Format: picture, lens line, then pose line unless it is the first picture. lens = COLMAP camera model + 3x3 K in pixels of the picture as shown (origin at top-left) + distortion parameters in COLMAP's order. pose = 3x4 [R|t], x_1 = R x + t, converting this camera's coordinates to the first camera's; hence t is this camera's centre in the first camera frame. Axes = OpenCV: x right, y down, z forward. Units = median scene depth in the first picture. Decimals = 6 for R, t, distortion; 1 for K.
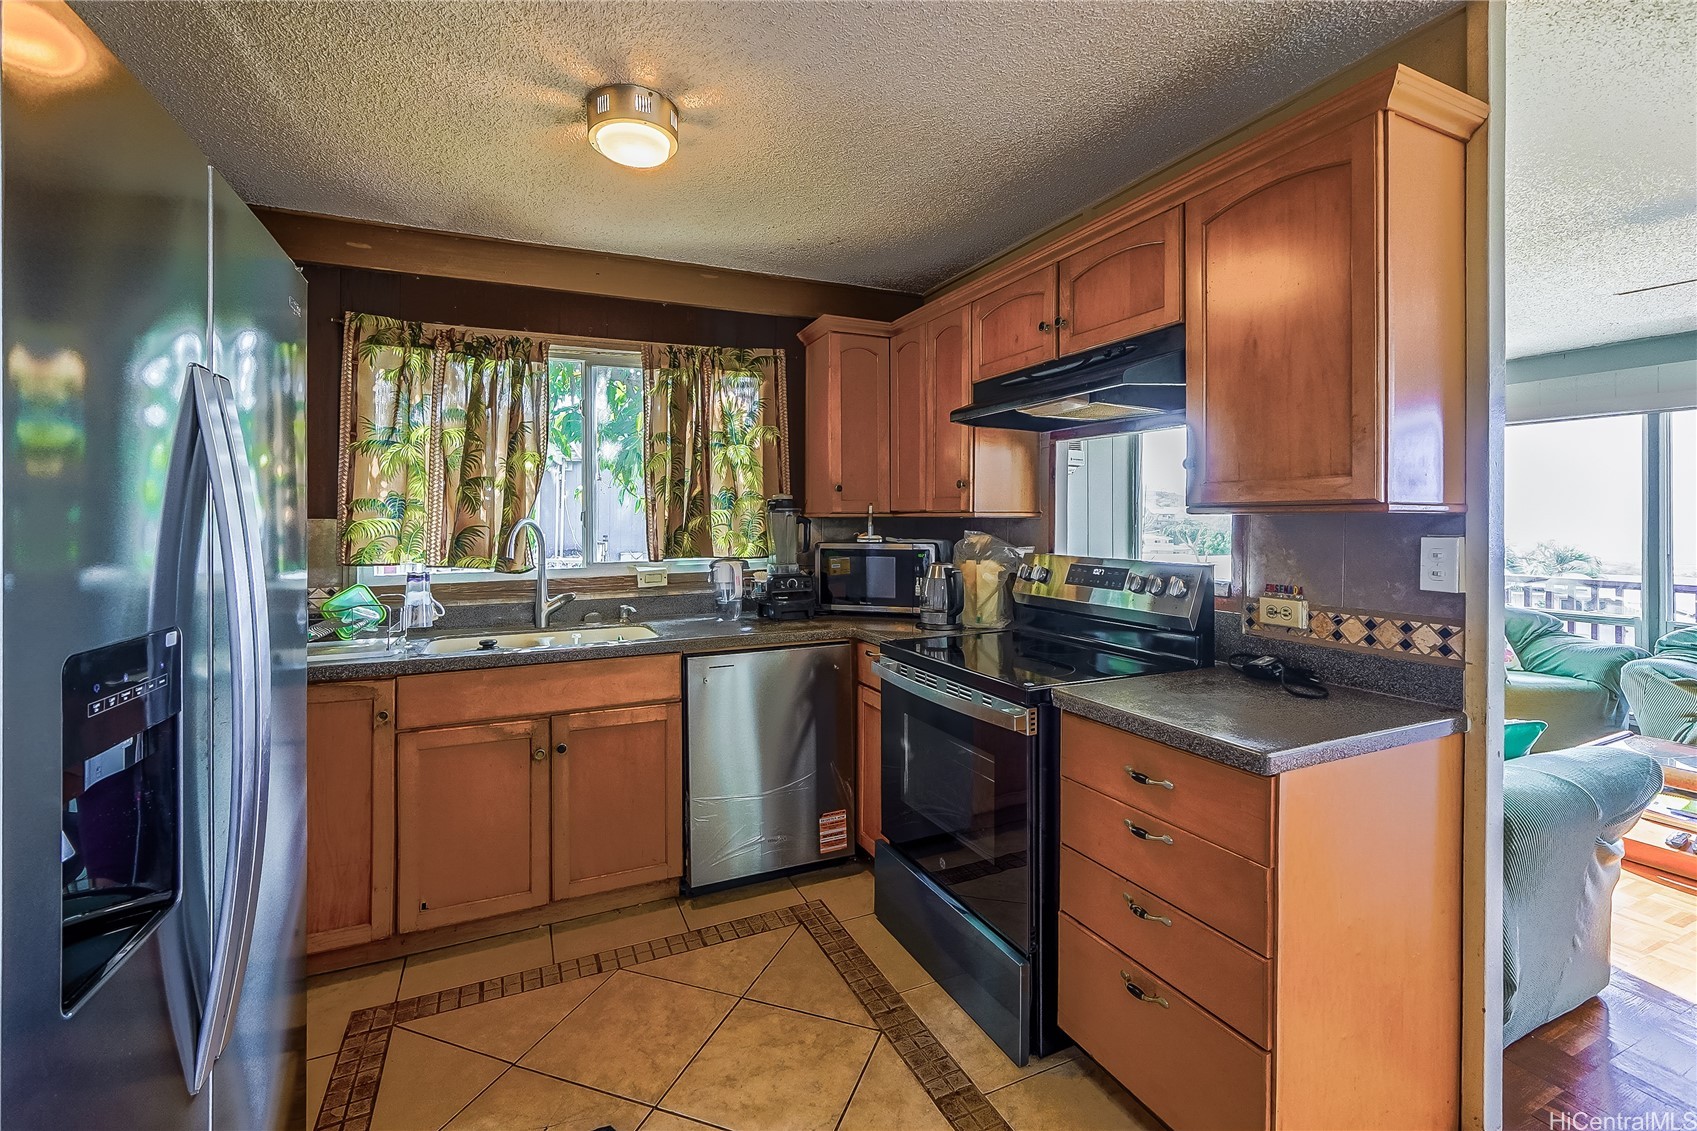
lens RADIAL K [[732.2, 0, 835.6], [0, 732.2, 520.1], [0, 0, 1]] dist [-0.004422, -0.000265]
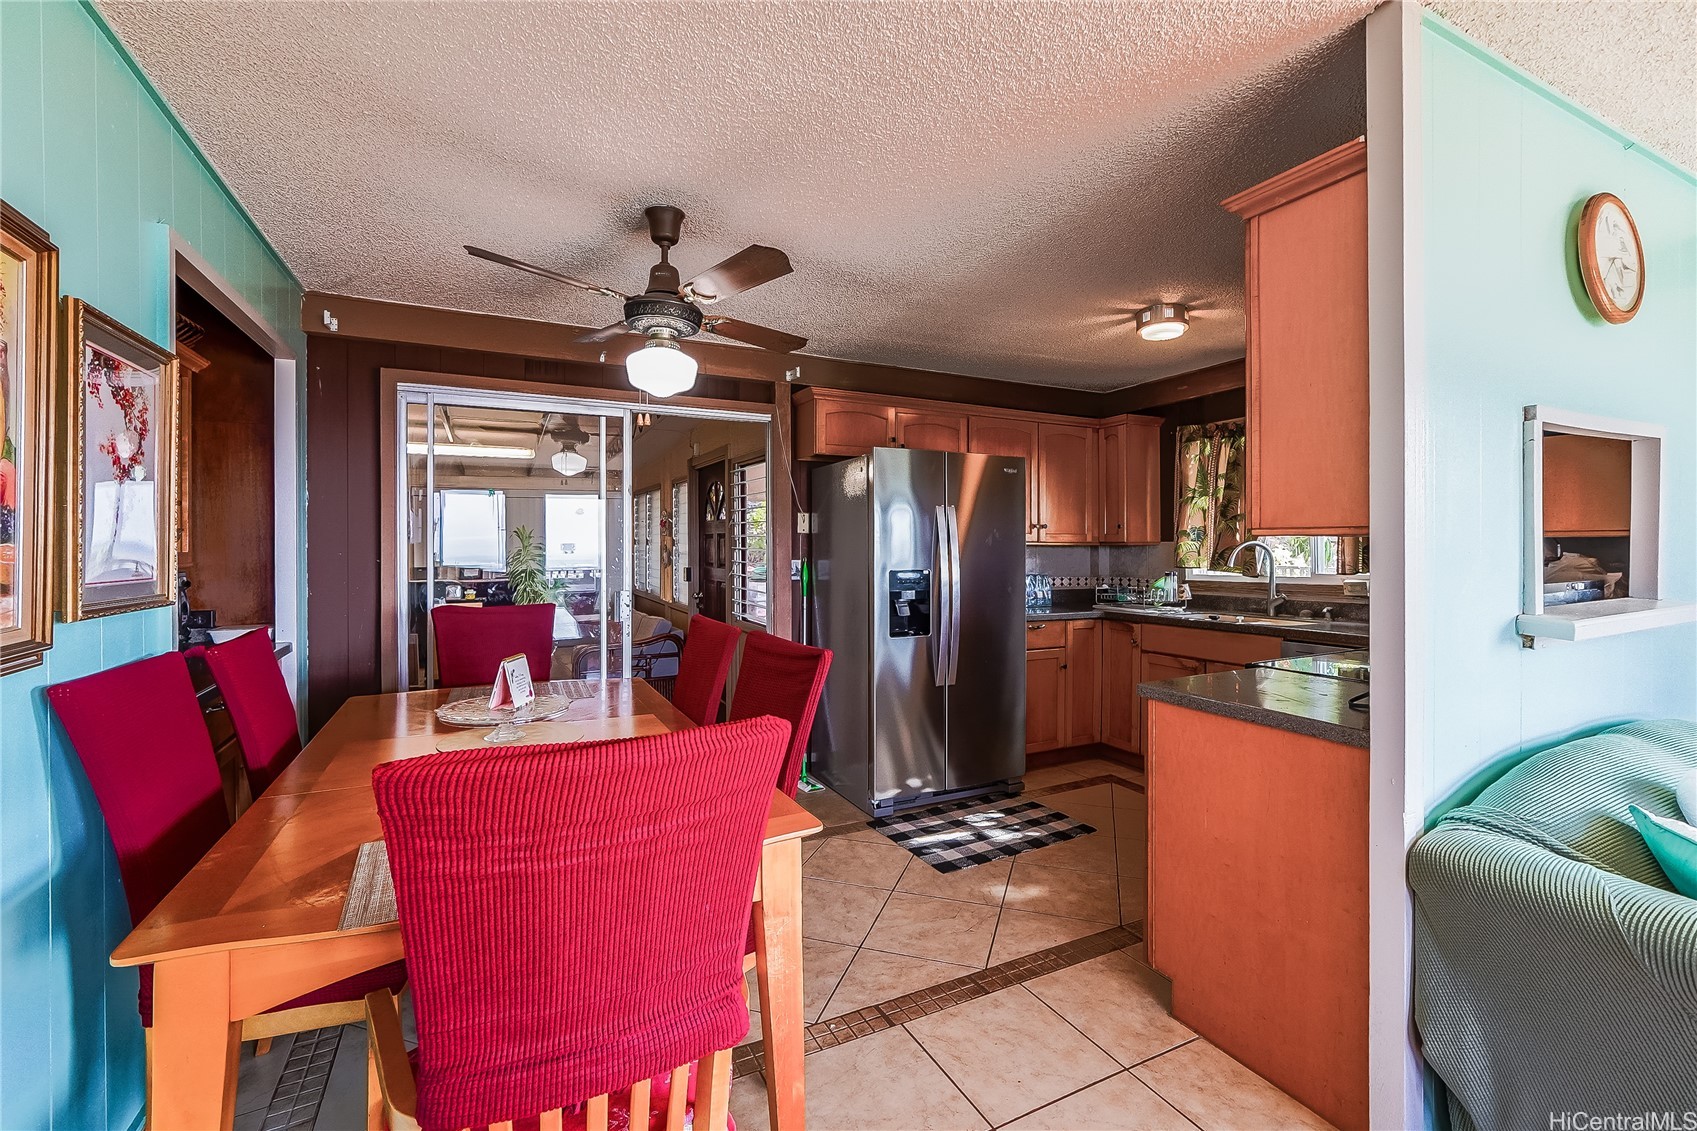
lens RADIAL K [[732.2, 0, 849.2], [0, 732.2, 551.7], [0, 0, 1]] dist [-0.004422, -0.000265]
pose [[0.034790, 0.007306, -0.999368, 1.082745], [-0.000020, 0.999973, 0.007310, 0.009939], [0.999395, -0.000234, 0.034789, 0.125975]]
